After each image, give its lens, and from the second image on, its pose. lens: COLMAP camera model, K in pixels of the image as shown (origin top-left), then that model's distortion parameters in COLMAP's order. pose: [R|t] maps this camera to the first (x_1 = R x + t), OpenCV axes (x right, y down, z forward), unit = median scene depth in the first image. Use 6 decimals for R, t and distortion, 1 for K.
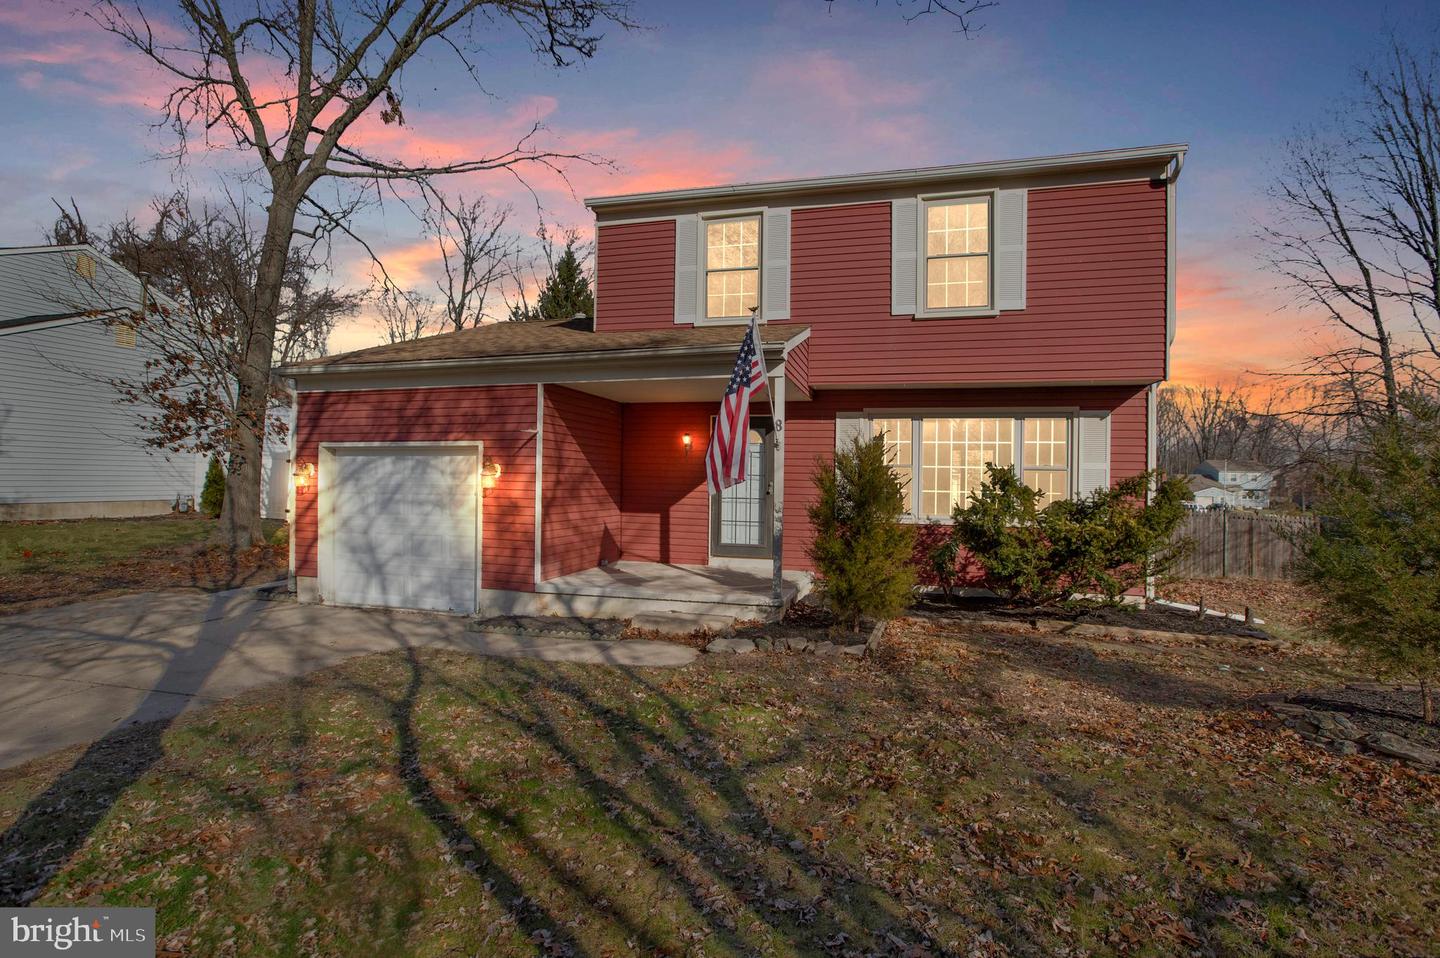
lens RADIAL K [[676.5, 0, 724.5], [0, 676.5, 476.6], [0, 0, 1]] dist [-0.033906, -0.001435]
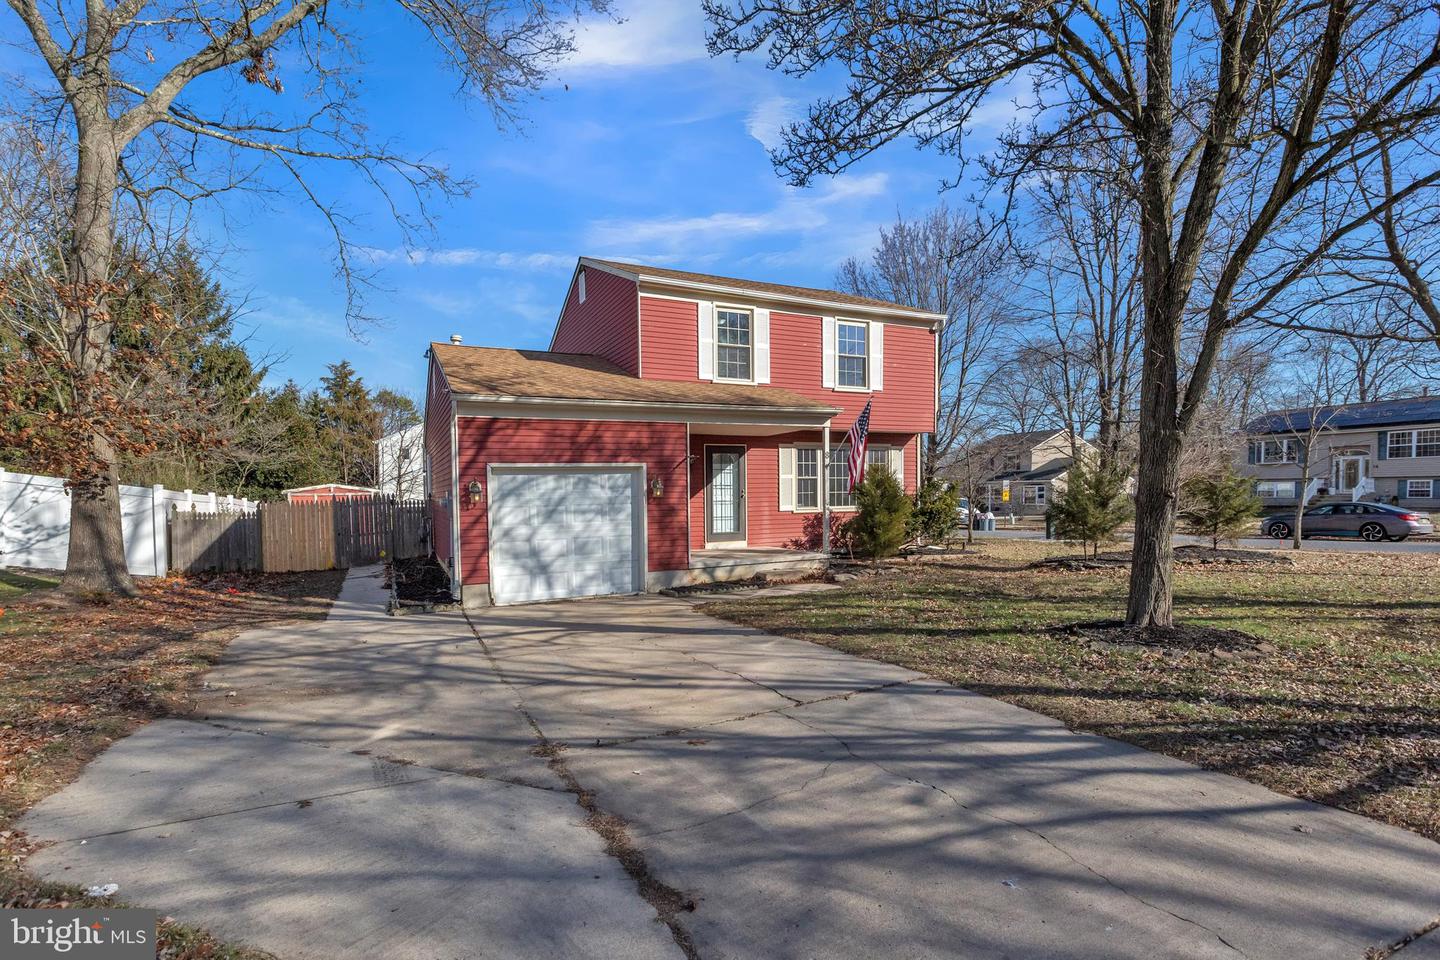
lens RADIAL K [[676.5, 0, 721.7], [0, 676.5, 533.3], [0, 0, 1]] dist [-0.033906, -0.001435]
pose [[0.756381, -0.066209, 0.650773, -1.071567], [0.022839, 0.996931, 0.074881, -0.009517], [-0.653733, -0.041775, 0.755571, -0.118900]]
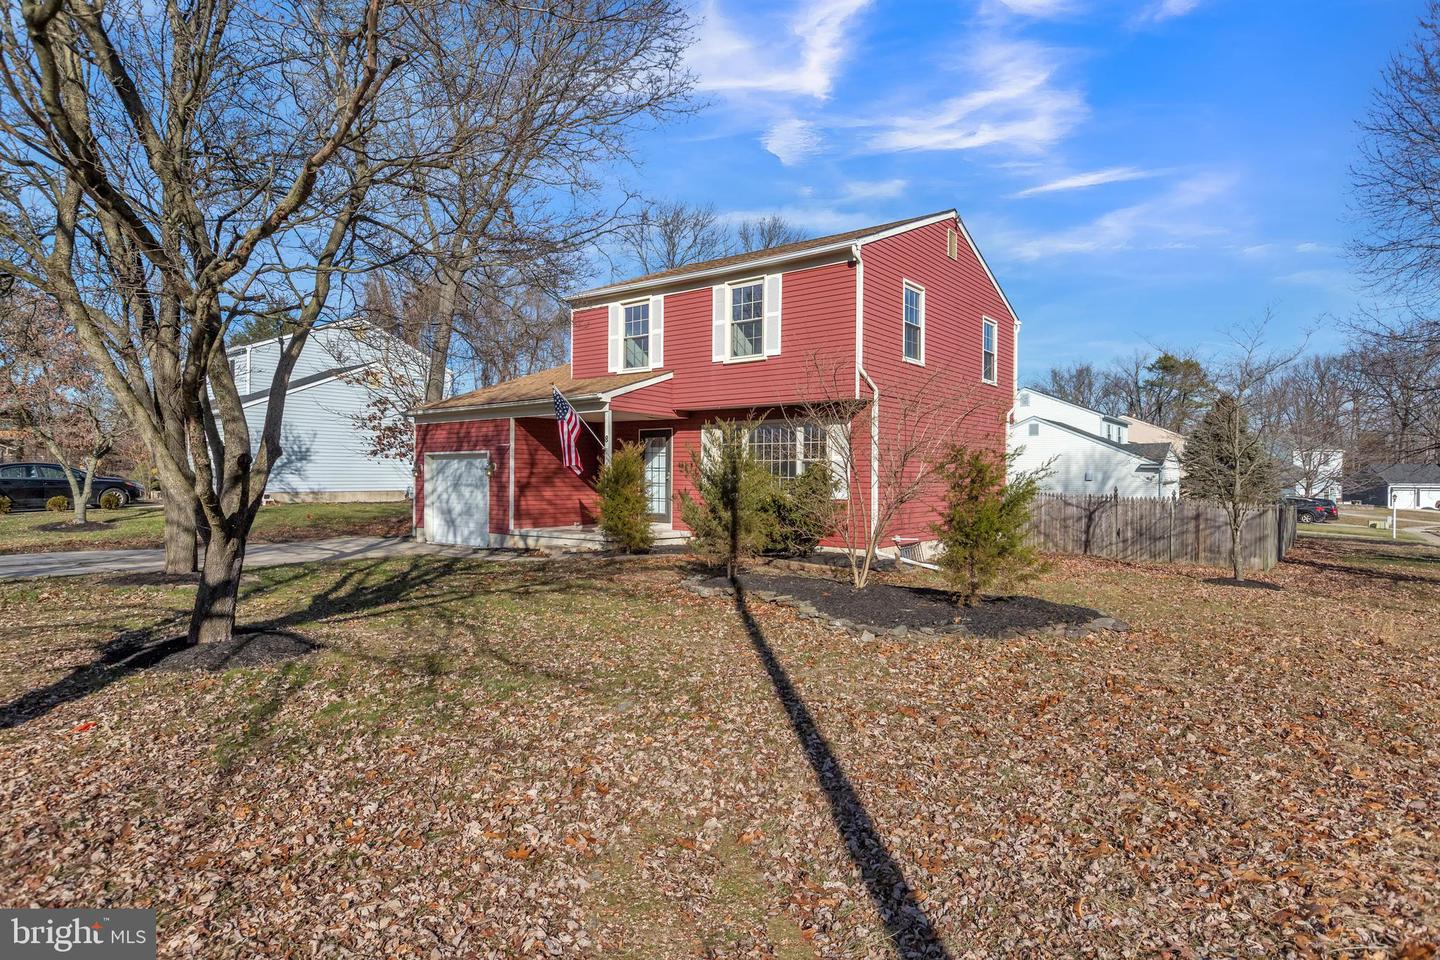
lens RADIAL K [[788.1, 0, 726.7], [0, 788.1, 478.6], [0, 0, 1]] dist [0.004255, 0.000179]
pose [[0.921278, -0.006568, -0.388849, 0.976561], [0.007906, 0.999967, 0.001842, 0.022472], [0.388824, -0.004771, 0.921300, -0.648173]]
